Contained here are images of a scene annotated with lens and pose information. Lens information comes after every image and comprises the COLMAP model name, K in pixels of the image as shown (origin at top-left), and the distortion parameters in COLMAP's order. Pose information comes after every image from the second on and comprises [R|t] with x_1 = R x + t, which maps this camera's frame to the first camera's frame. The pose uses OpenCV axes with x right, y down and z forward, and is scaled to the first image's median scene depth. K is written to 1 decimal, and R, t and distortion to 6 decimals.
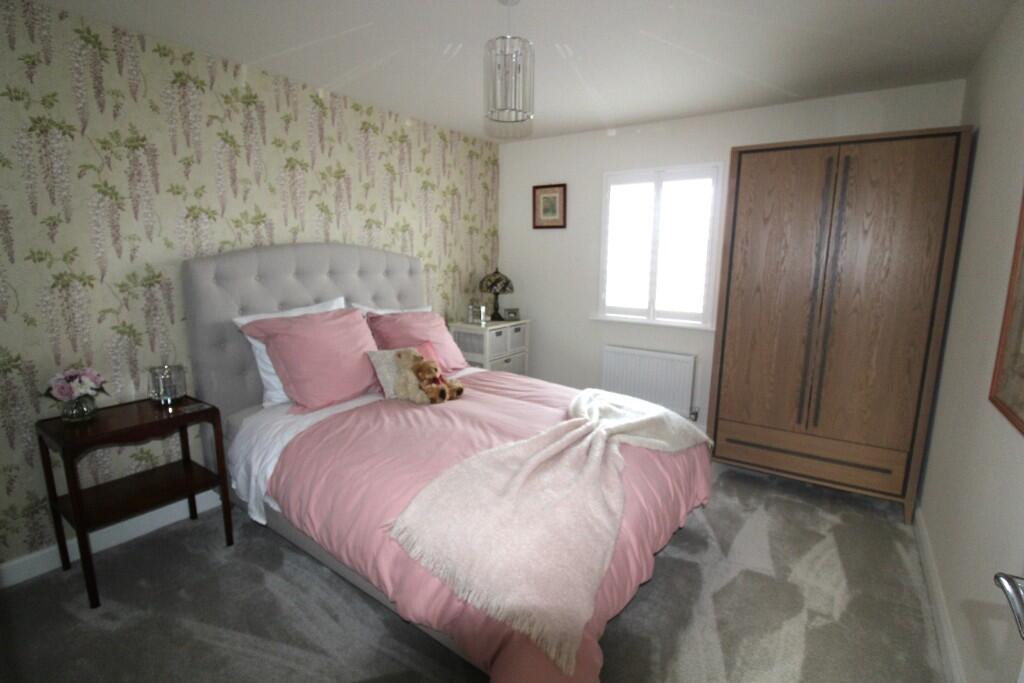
lens RADIAL K [[489.1, 0, 514.8], [0, 489.1, 343.8], [0, 0, 1]] dist [0.003606, -0.013550]
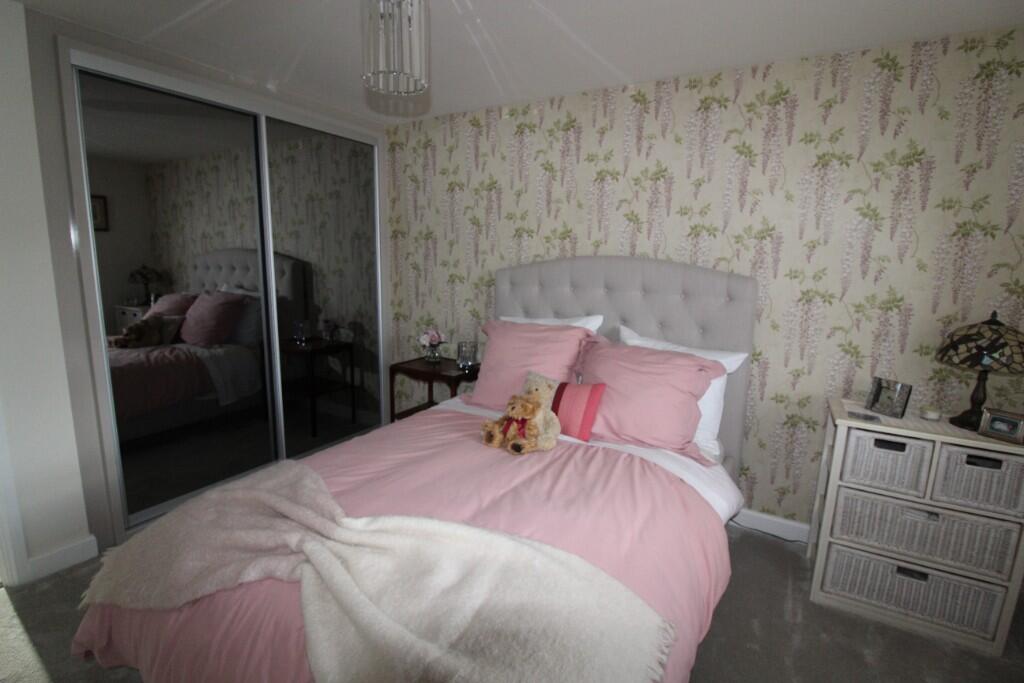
lens RADIAL K [[489.1, 0, 514.8], [0, 489.1, 343.8], [0, 0, 1]] dist [0.003606, -0.013550]
pose [[0.038860, 0.161040, -0.986183, 0.508037], [-0.209334, 0.966340, 0.149551, -0.138886], [0.977072, 0.200629, 0.071263, 0.751437]]
